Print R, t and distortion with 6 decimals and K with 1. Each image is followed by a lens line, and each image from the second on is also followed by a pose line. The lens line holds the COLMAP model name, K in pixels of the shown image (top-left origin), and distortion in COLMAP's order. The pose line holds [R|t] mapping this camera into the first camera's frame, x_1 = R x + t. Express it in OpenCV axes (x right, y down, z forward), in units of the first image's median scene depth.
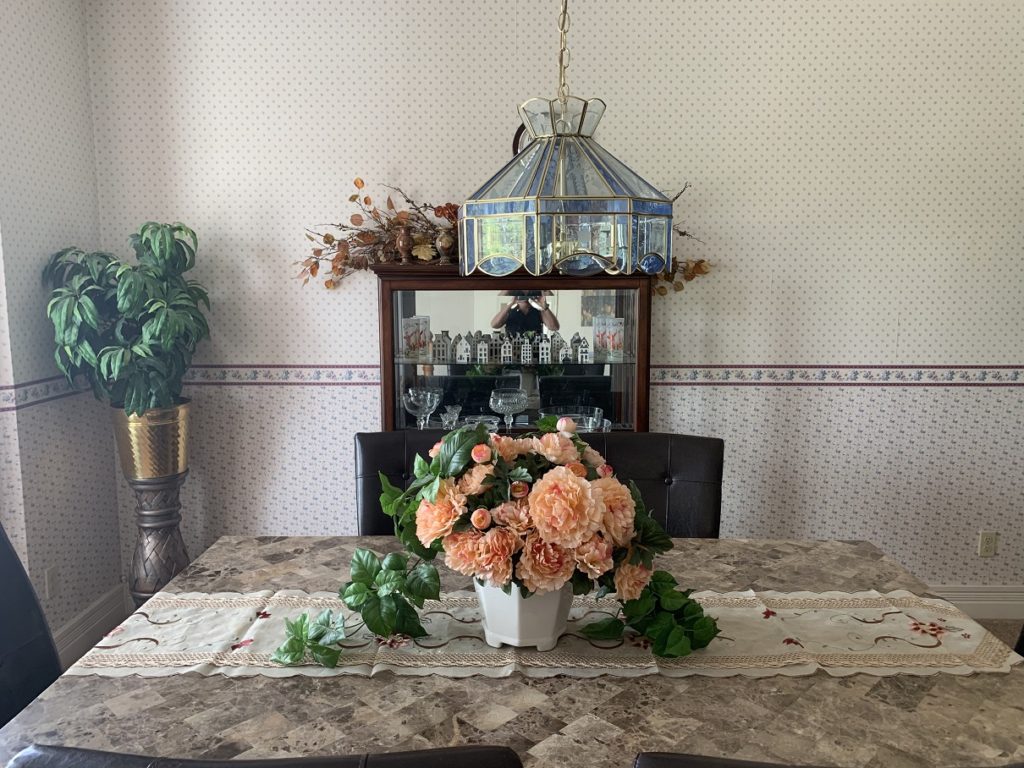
lens RADIAL K [[782.8, 0, 512.0], [0, 782.8, 384.0], [0, 0, 1]] dist [0.036929, -0.001998]
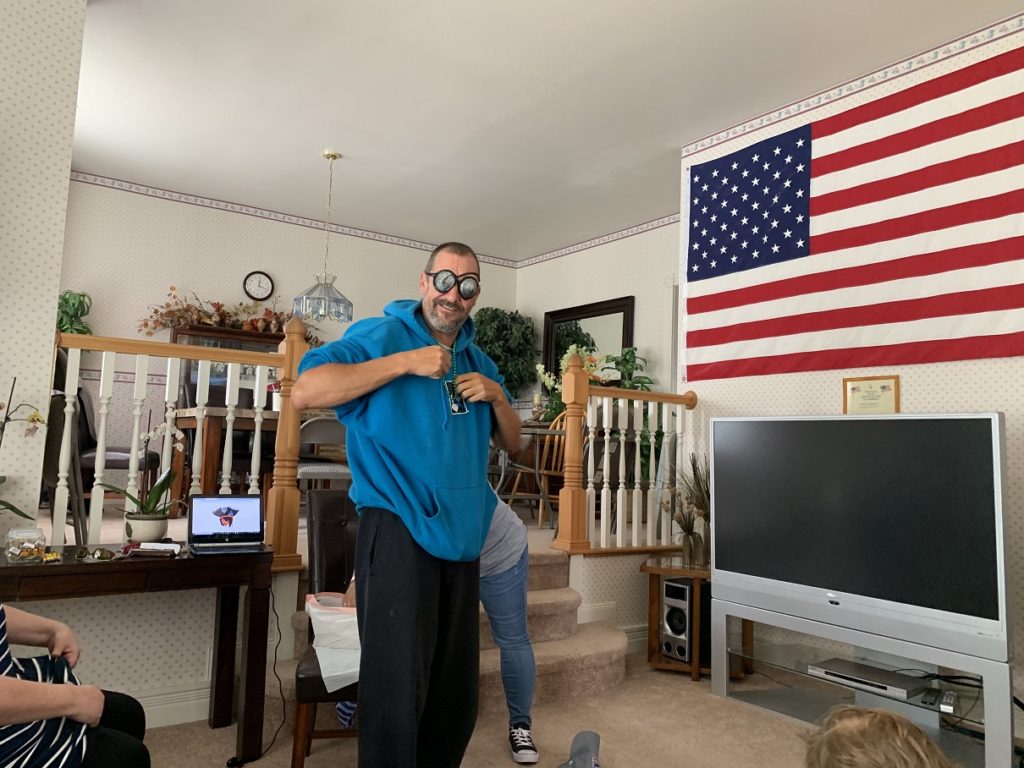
lens RADIAL K [[782.8, 0, 512.0], [0, 782.8, 384.0], [0, 0, 1]] dist [0.036929, -0.001998]
pose [[0.811609, 0.082487, 0.578348, -0.661189], [0.040832, 0.979551, -0.197009, 0.456447], [-0.582772, 0.183509, 0.791645, -1.177947]]
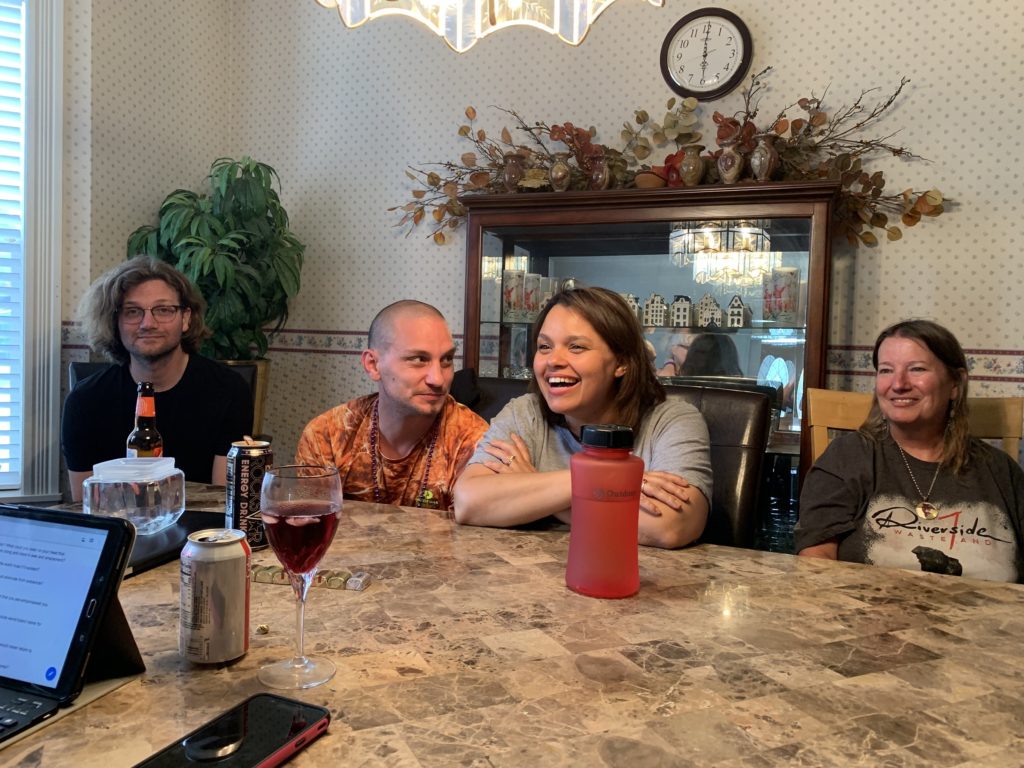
lens RADIAL K [[770.3, 0, 512.0], [0, 770.3, 384.0], [0, 0, 1]] dist [-0.001388, -0.006128]
pose [[0.934101, 0.049137, -0.353611, 0.151458], [-0.082360, 0.993425, -0.079518, 0.094825], [0.347378, 0.103402, 0.932007, 0.273927]]
